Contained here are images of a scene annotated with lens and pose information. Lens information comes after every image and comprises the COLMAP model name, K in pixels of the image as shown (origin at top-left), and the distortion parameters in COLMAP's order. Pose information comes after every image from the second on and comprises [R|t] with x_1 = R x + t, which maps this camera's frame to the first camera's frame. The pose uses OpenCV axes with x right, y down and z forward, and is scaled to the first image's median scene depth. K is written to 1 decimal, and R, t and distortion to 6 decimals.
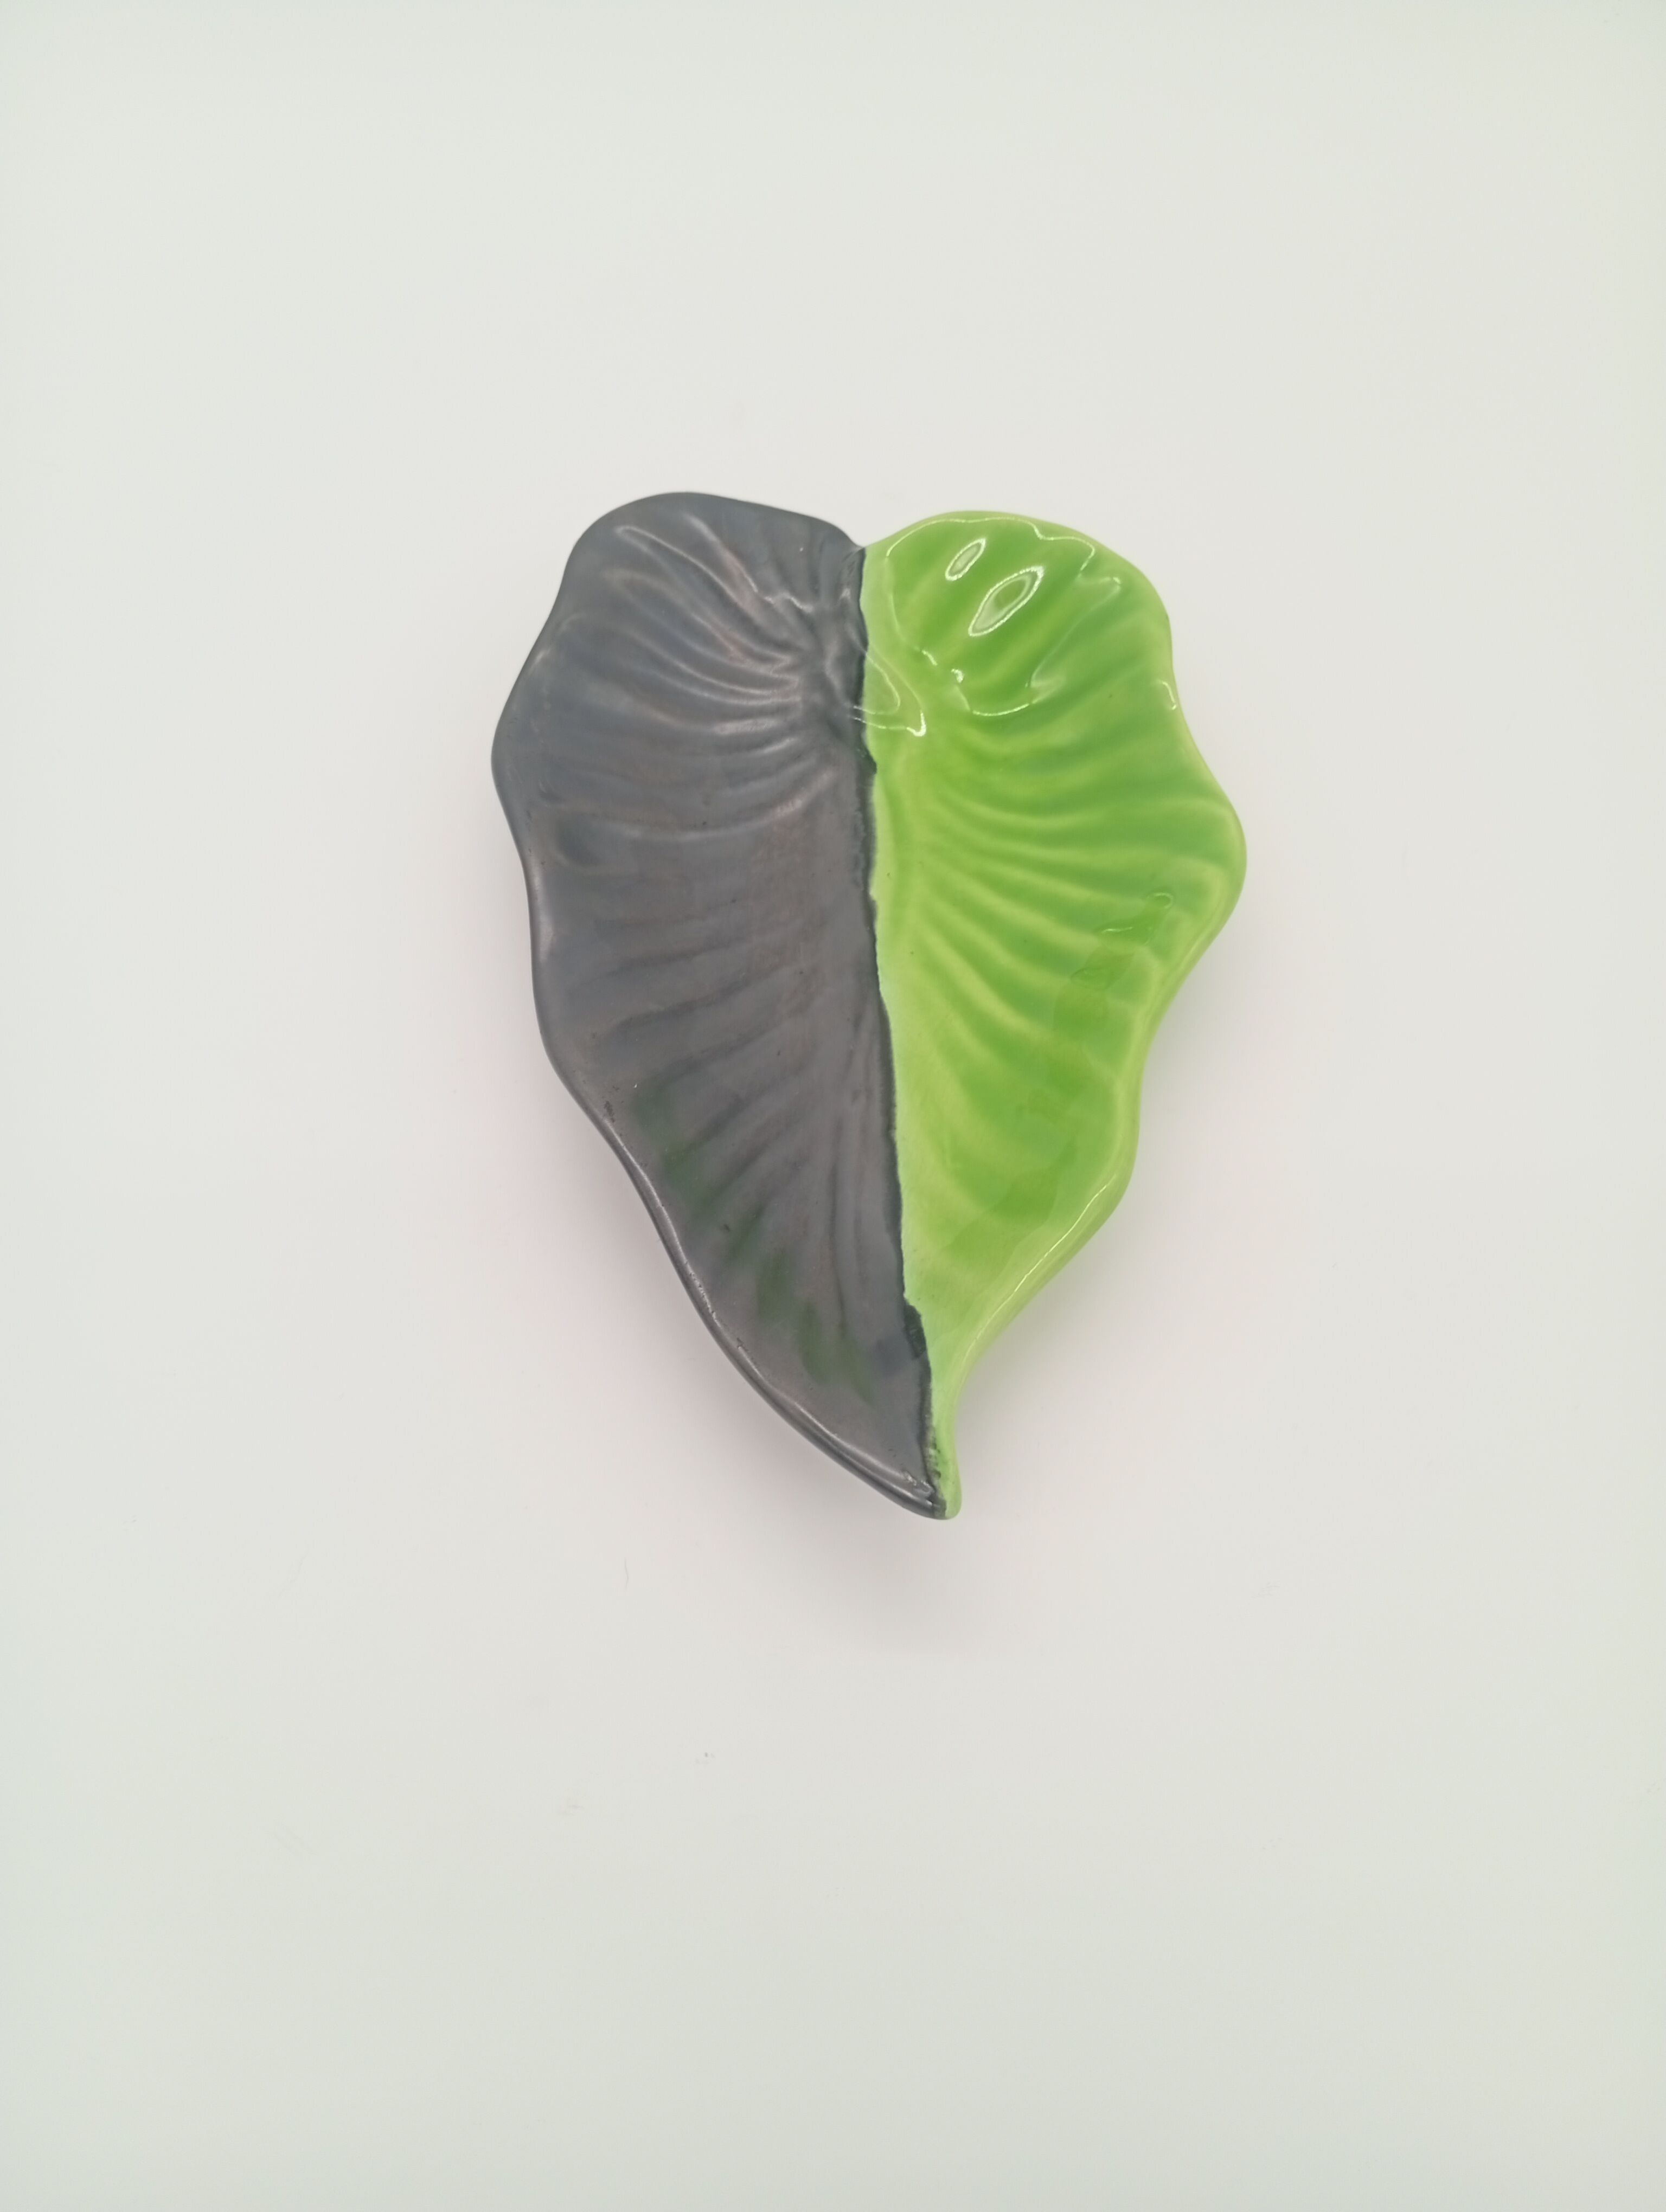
lens RADIAL K [[1738.6, 0, 833.0], [0, 1738.6, 1106.0], [0, 0, 1]] dist [0.111046, -0.001117]
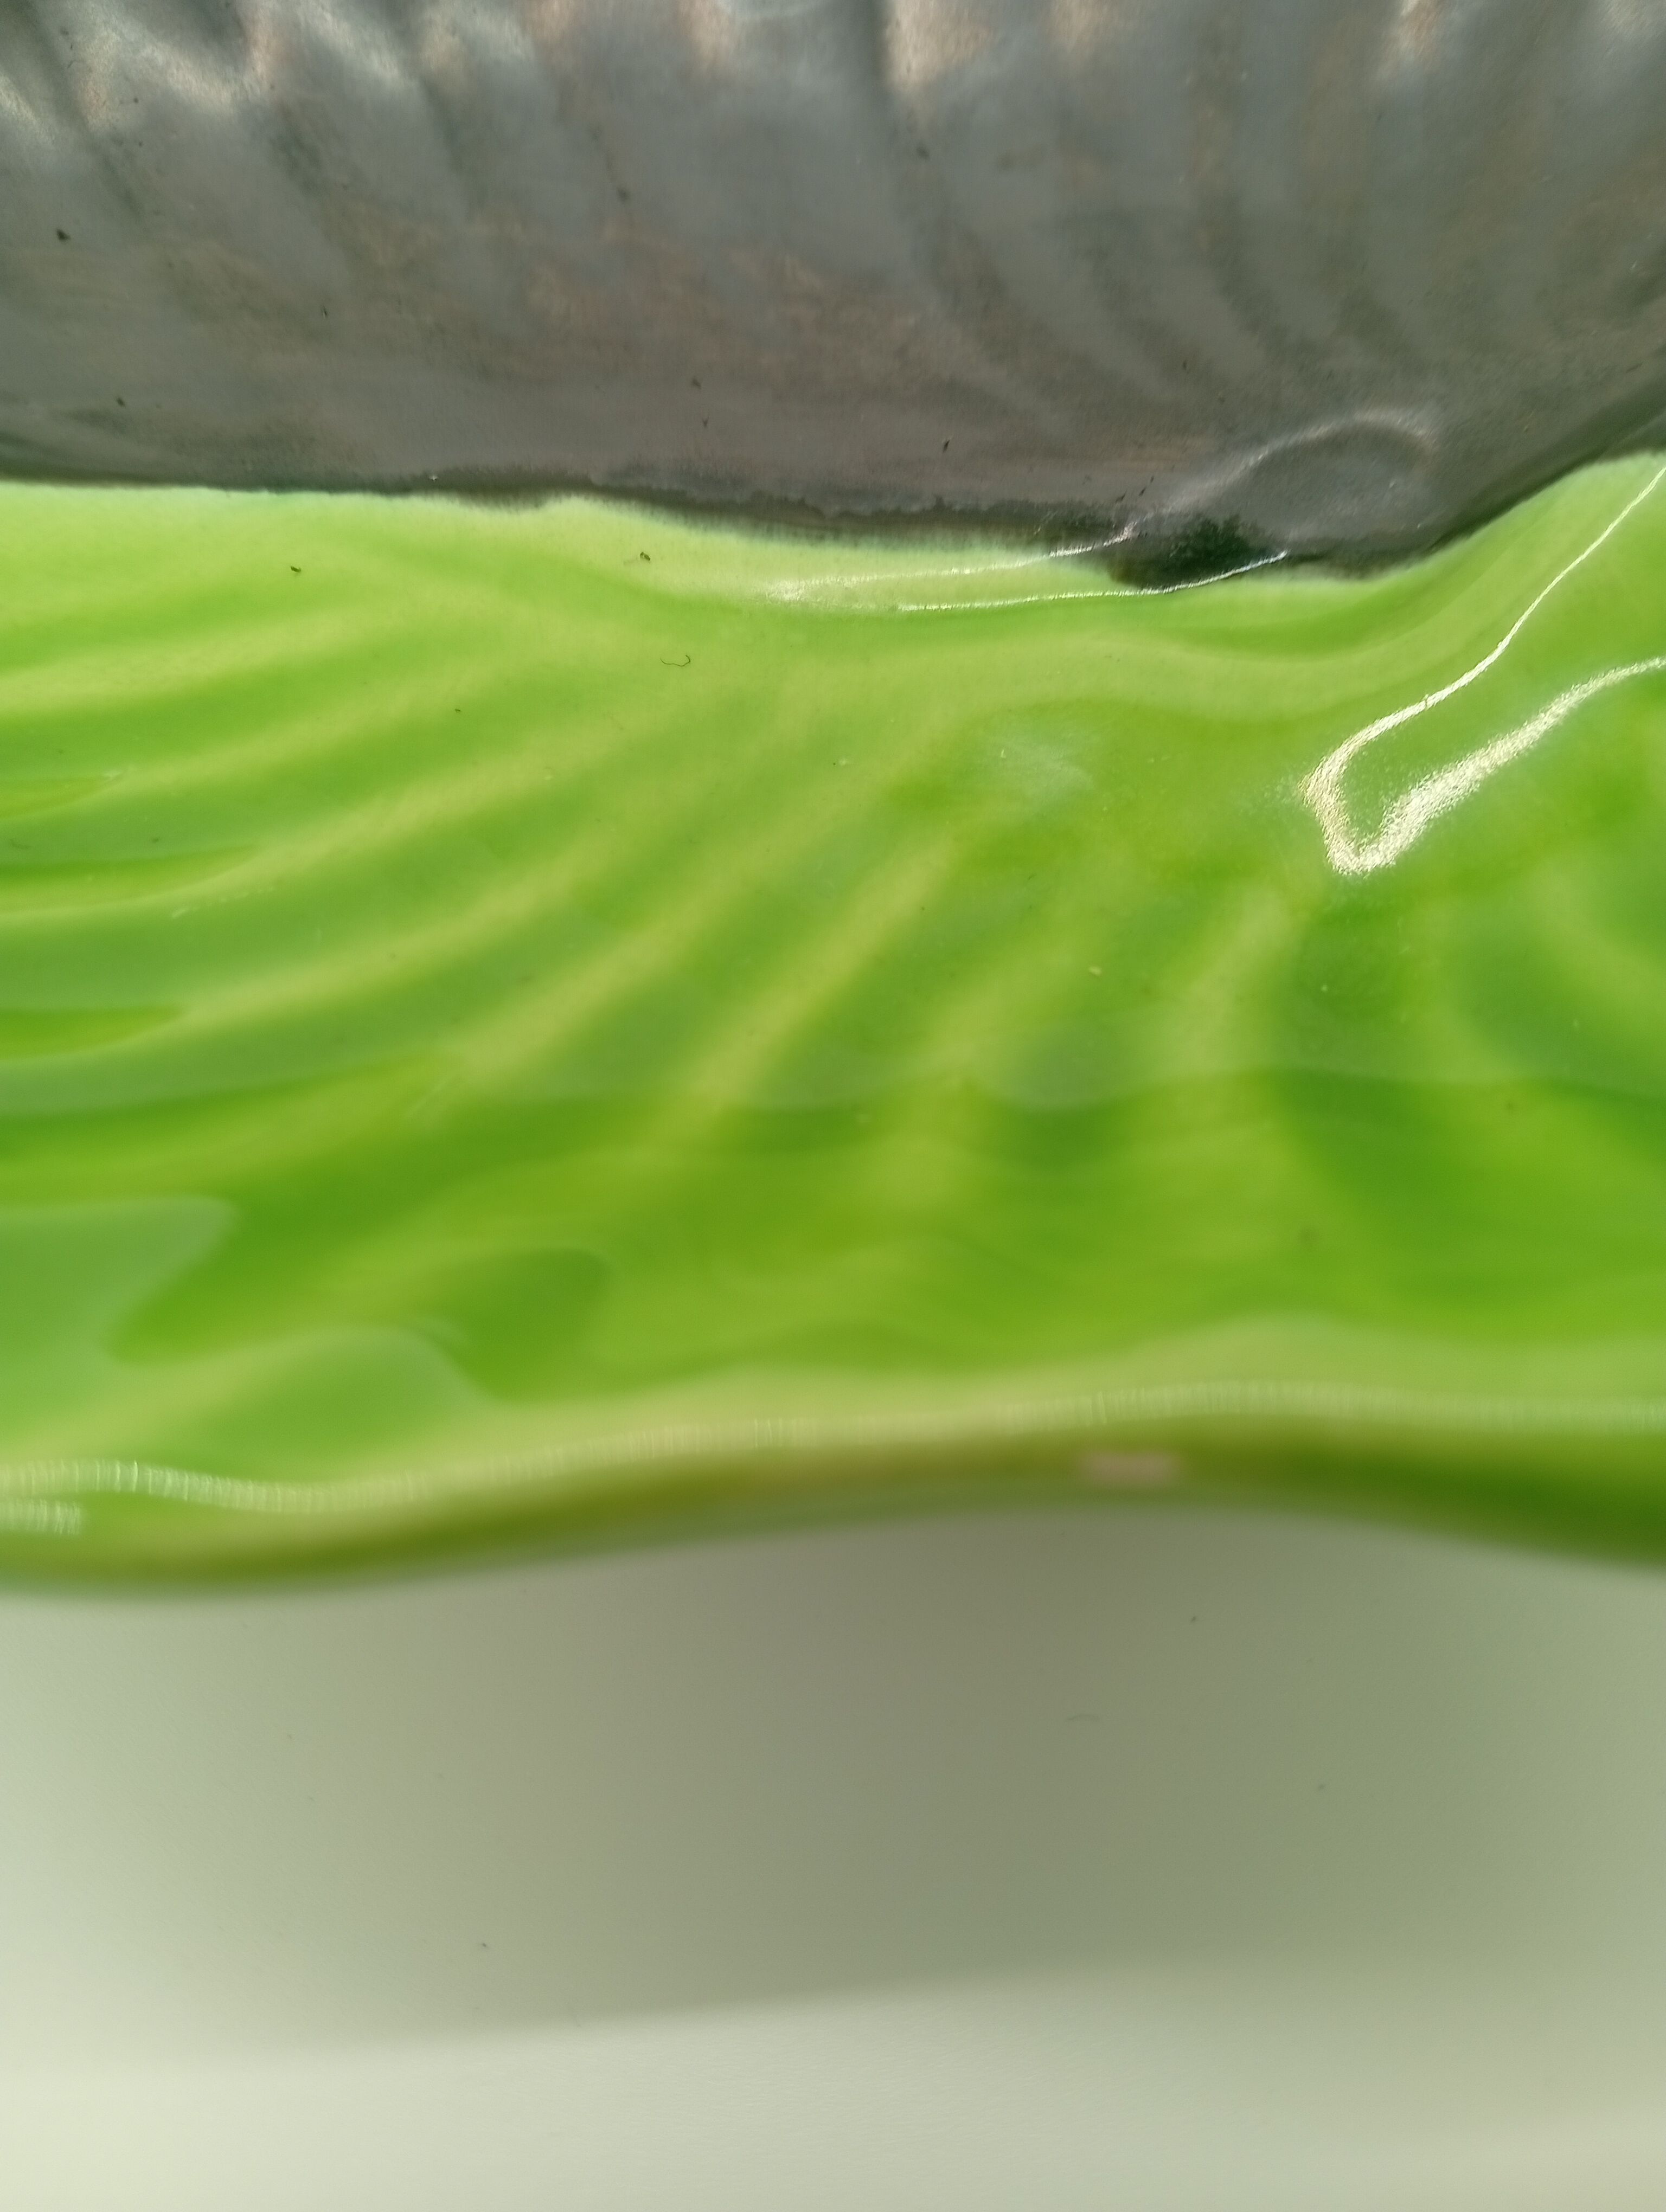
lens RADIAL K [[1869.0, 0, 833.0], [0, 1869.0, 1106.0], [0, 0, 1]] dist [-0.052183, -0.003660]
pose [[-0.186428, 0.815413, -0.548038, 0.262541], [-0.841621, 0.155240, 0.517276, -0.300225], [0.506871, 0.557676, 0.657328, 0.877120]]
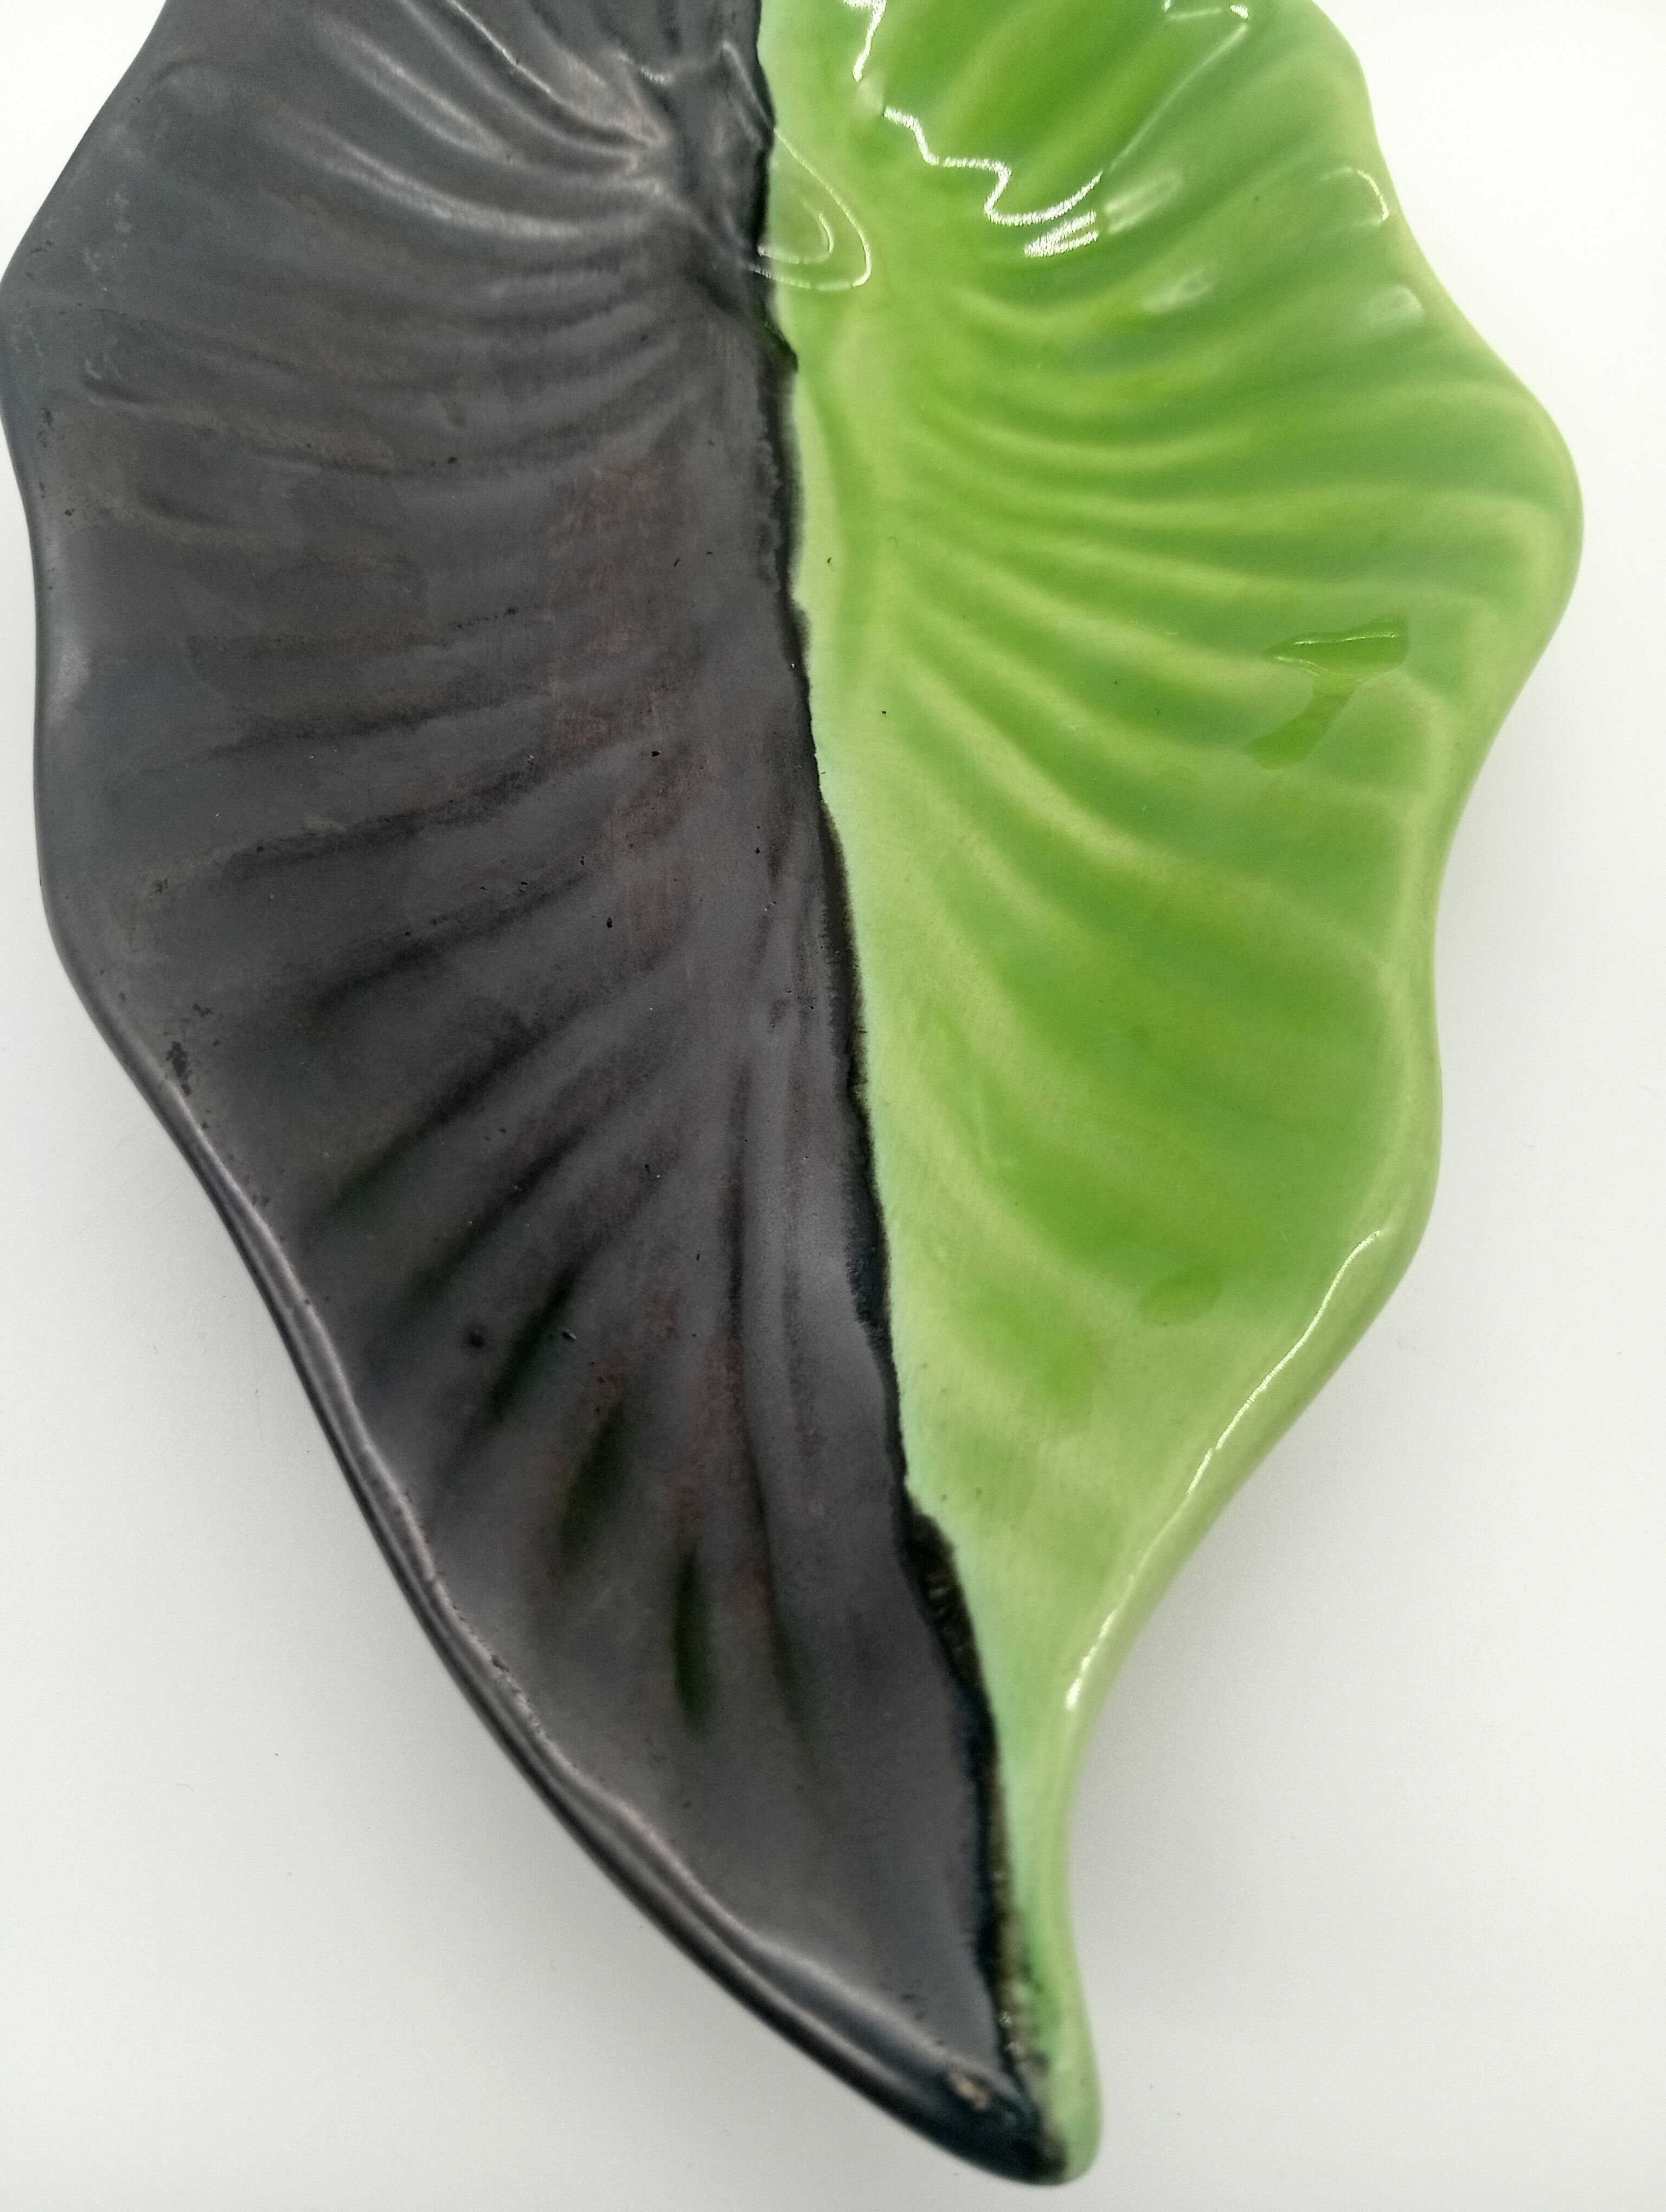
lens RADIAL K [[1777.2, 0, 822.4], [0, 1777.2, 1111.2], [0, 0, 1]] dist [0.091949, -0.234048]
pose [[0.998626, -0.027780, 0.044440, 0.002939], [0.025123, 0.997926, 0.059263, -0.006775], [-0.045994, -0.058065, 0.997253, 0.488418]]
